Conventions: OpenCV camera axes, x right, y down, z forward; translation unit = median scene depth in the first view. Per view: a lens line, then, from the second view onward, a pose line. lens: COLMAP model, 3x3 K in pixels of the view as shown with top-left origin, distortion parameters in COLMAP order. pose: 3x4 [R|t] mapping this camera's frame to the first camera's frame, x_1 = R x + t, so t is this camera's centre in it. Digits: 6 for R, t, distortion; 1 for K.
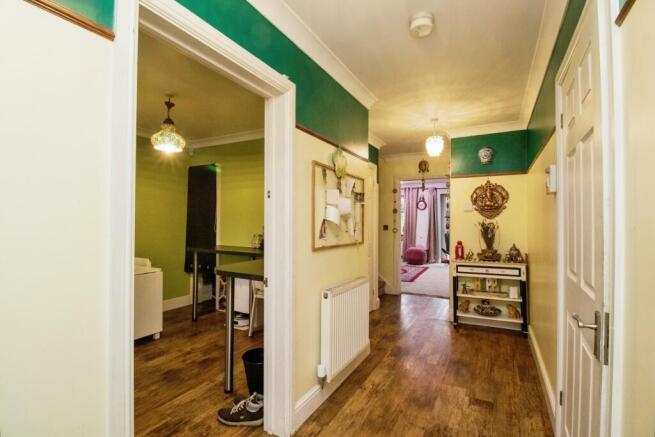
lens RADIAL K [[307.0, 0, 327.6], [0, 307.0, 223.0], [0, 0, 1]] dist [0.000845, -0.010956]
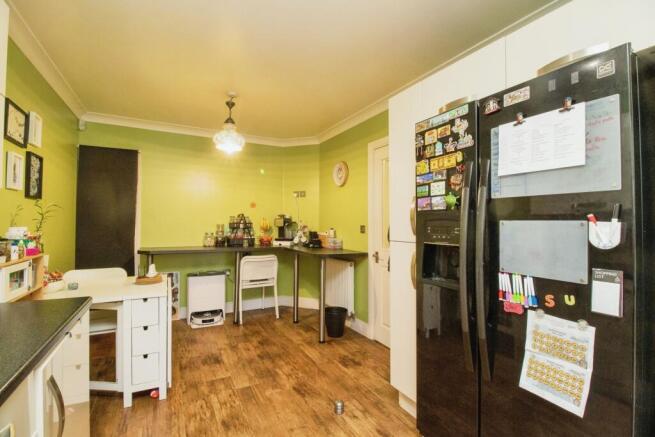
lens RADIAL K [[307.0, 0, 327.6], [0, 307.0, 223.0], [0, 0, 1]] dist [0.000845, -0.010956]
pose [[0.549574, -0.001206, 0.835444, -1.189218], [-0.004128, 0.999983, 0.004159, -0.000342], [-0.835435, -0.005734, 0.549560, 0.174281]]
